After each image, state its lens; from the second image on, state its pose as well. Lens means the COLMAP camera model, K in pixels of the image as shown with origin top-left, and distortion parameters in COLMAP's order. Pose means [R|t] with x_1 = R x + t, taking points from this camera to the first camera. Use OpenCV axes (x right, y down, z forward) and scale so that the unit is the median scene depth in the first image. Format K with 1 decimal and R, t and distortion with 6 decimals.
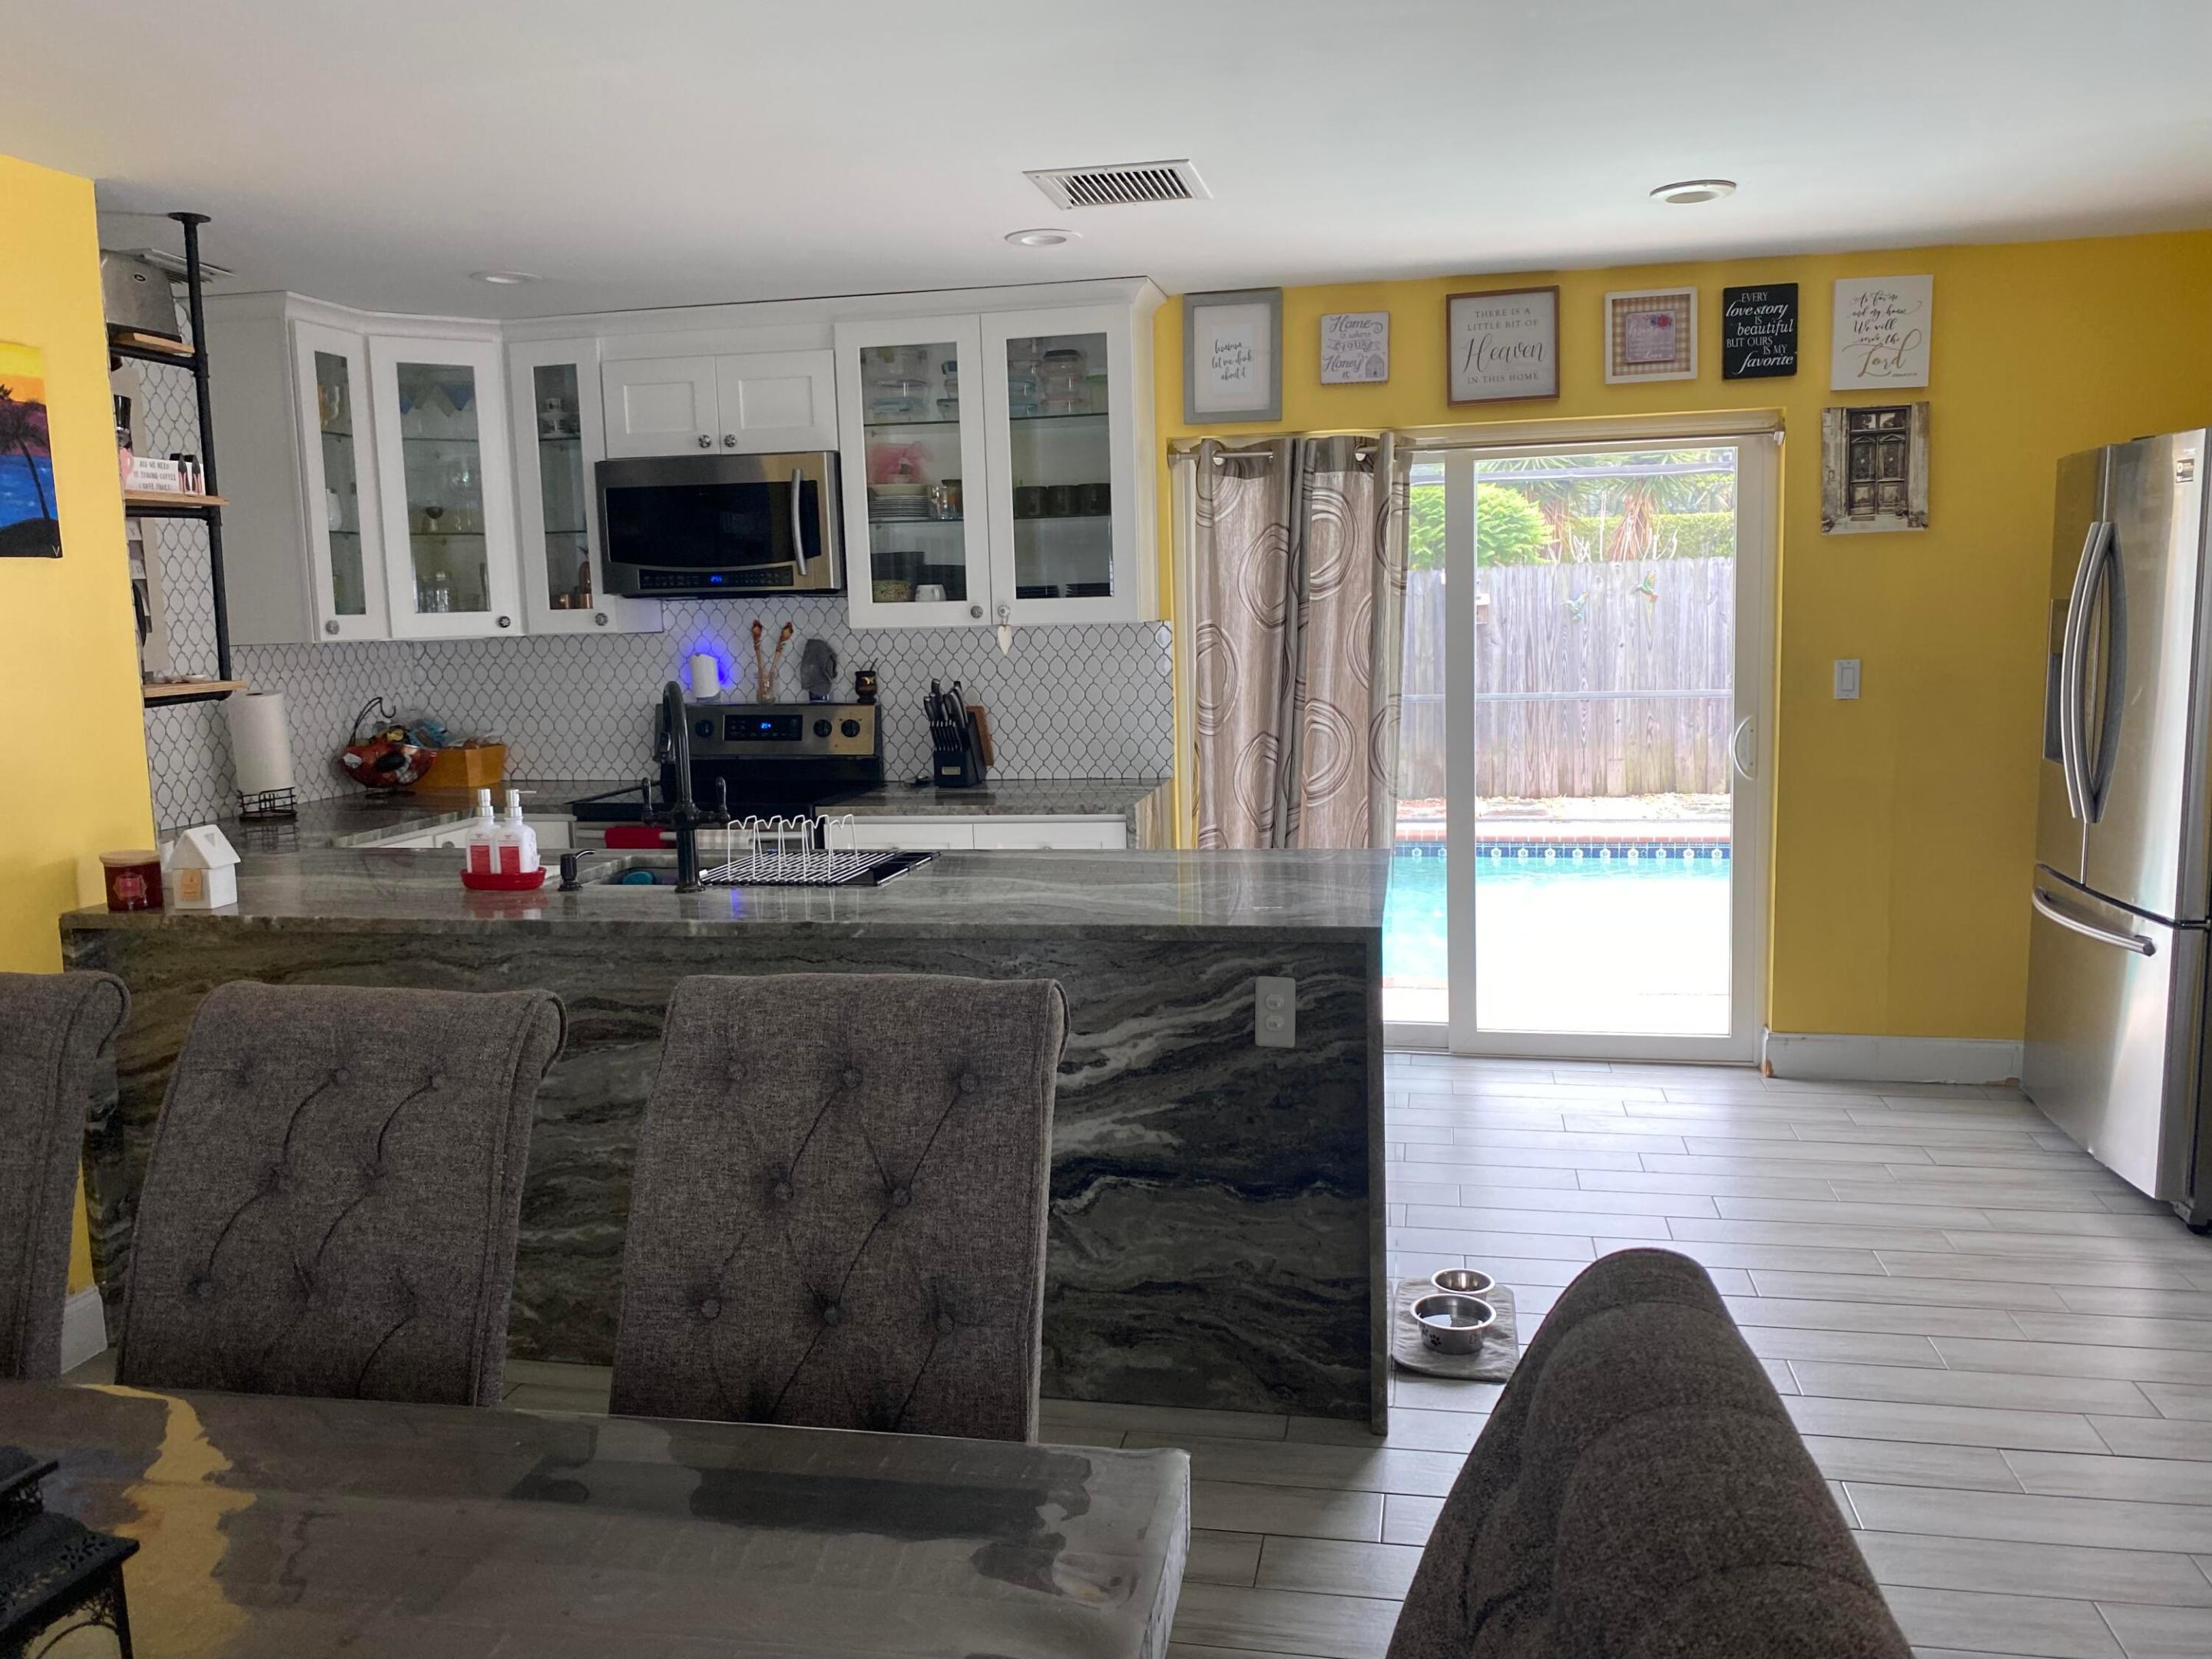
lens RADIAL K [[1639.3, 0, 1106.0], [0, 1639.3, 829.5], [0, 0, 1]] dist [0.088483, -0.217342]
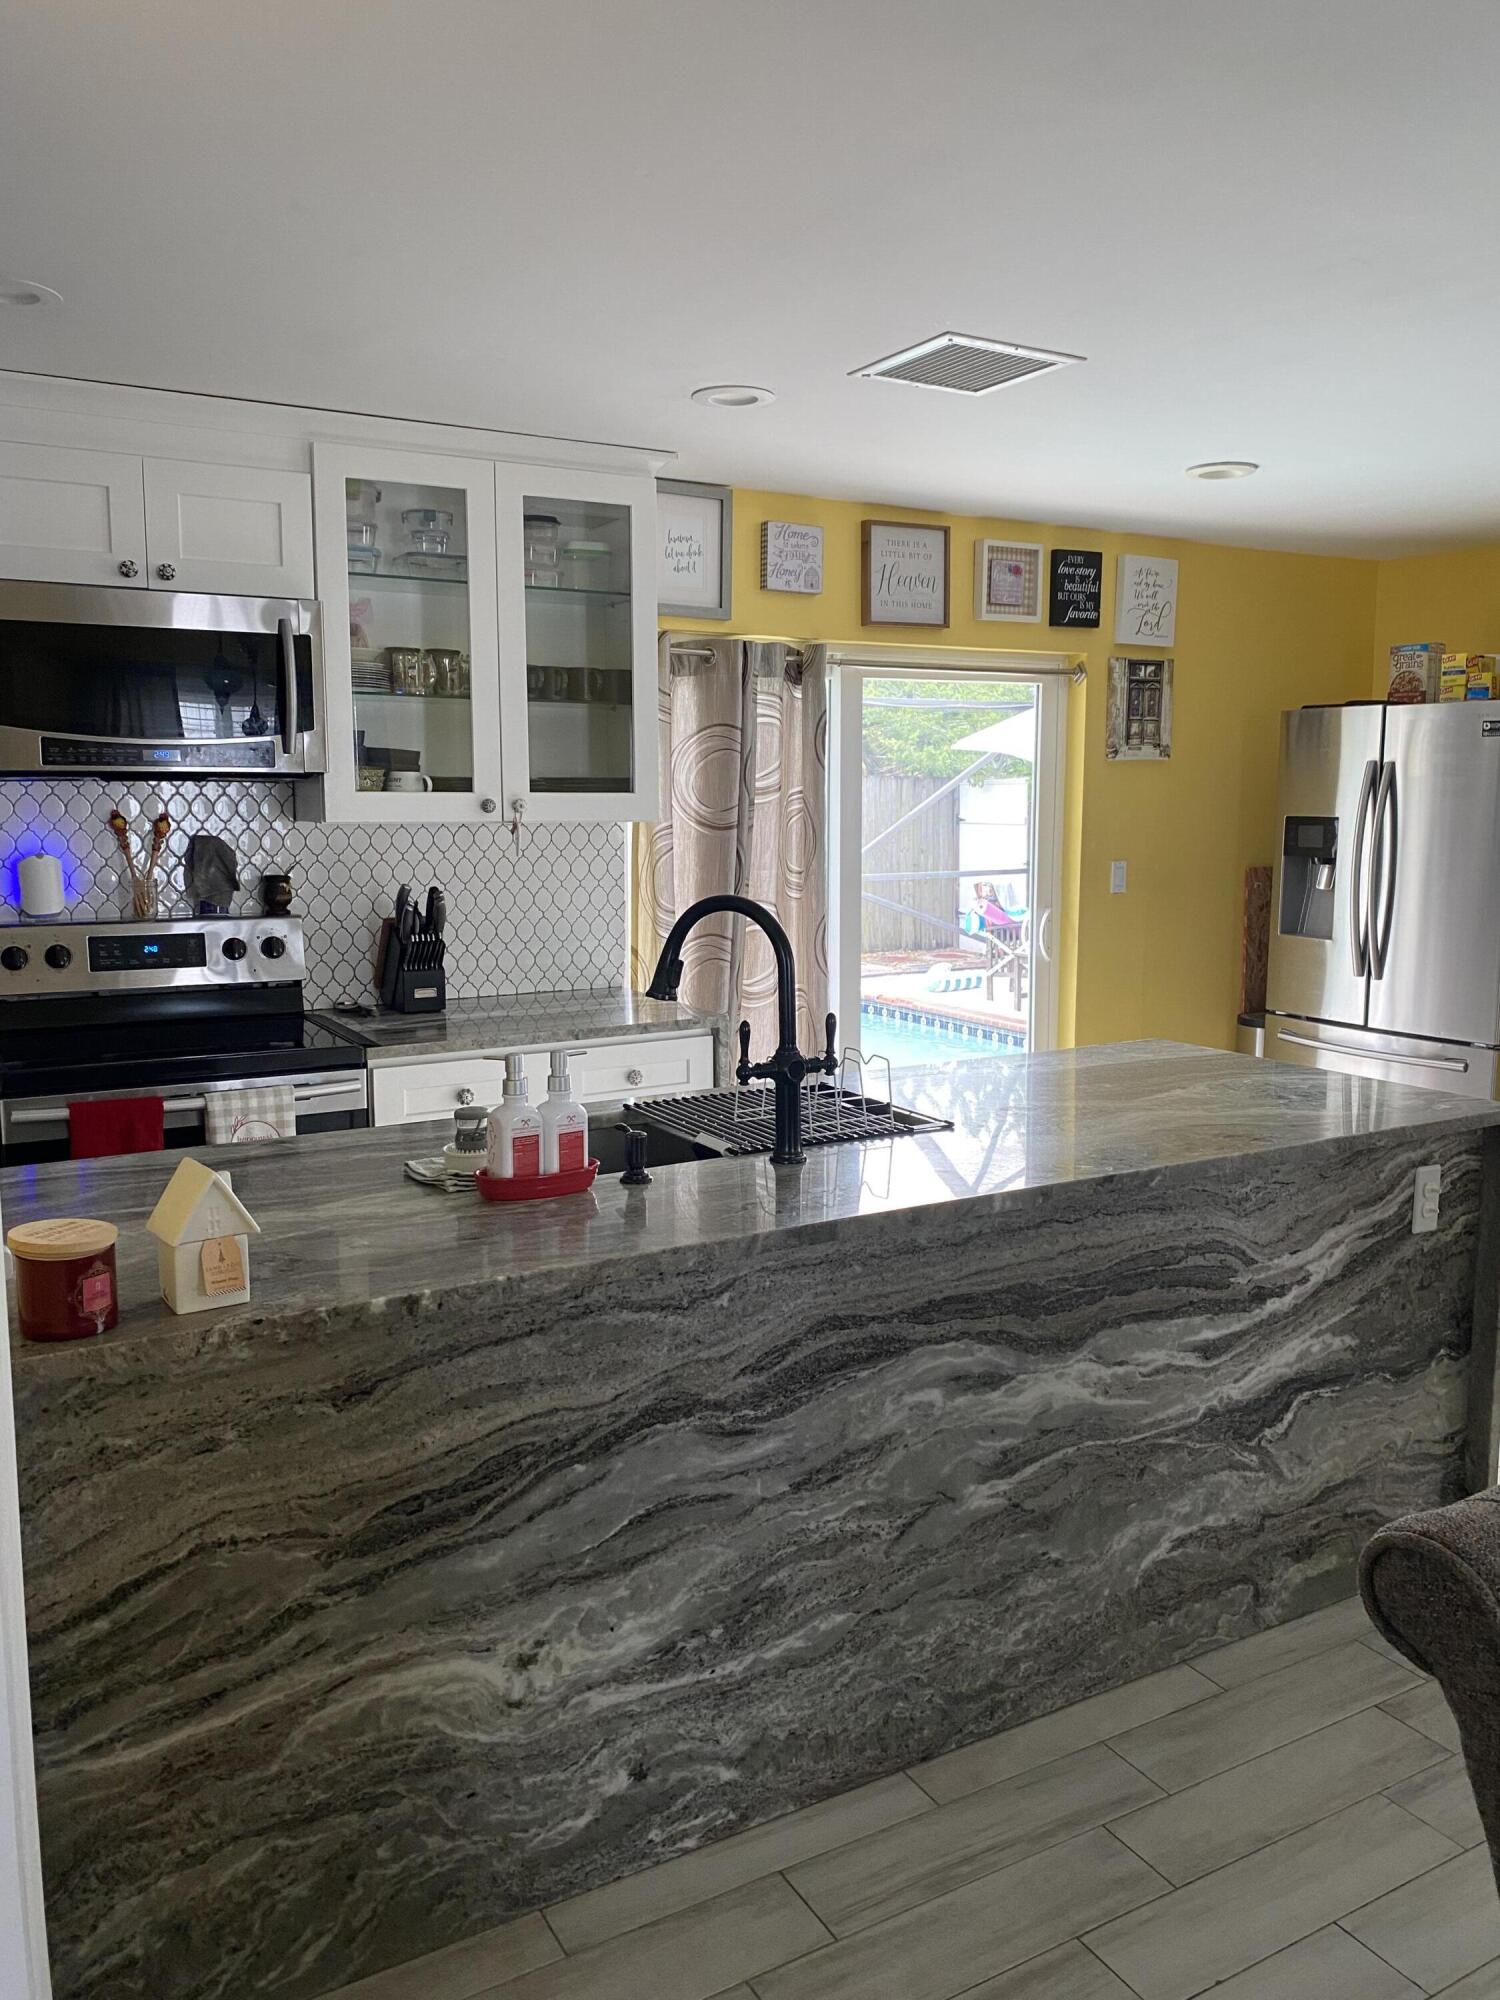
lens RADIAL K [[1506.5, 0, 740.4], [0, 1506.5, 988.7], [0, 0, 1]] dist [0.053279, -0.098876]
pose [[0.754748, -0.056966, 0.653537, -0.514174], [0.066624, 0.997728, 0.010026, -0.037458], [-0.652623, 0.035974, 0.756828, 0.328779]]
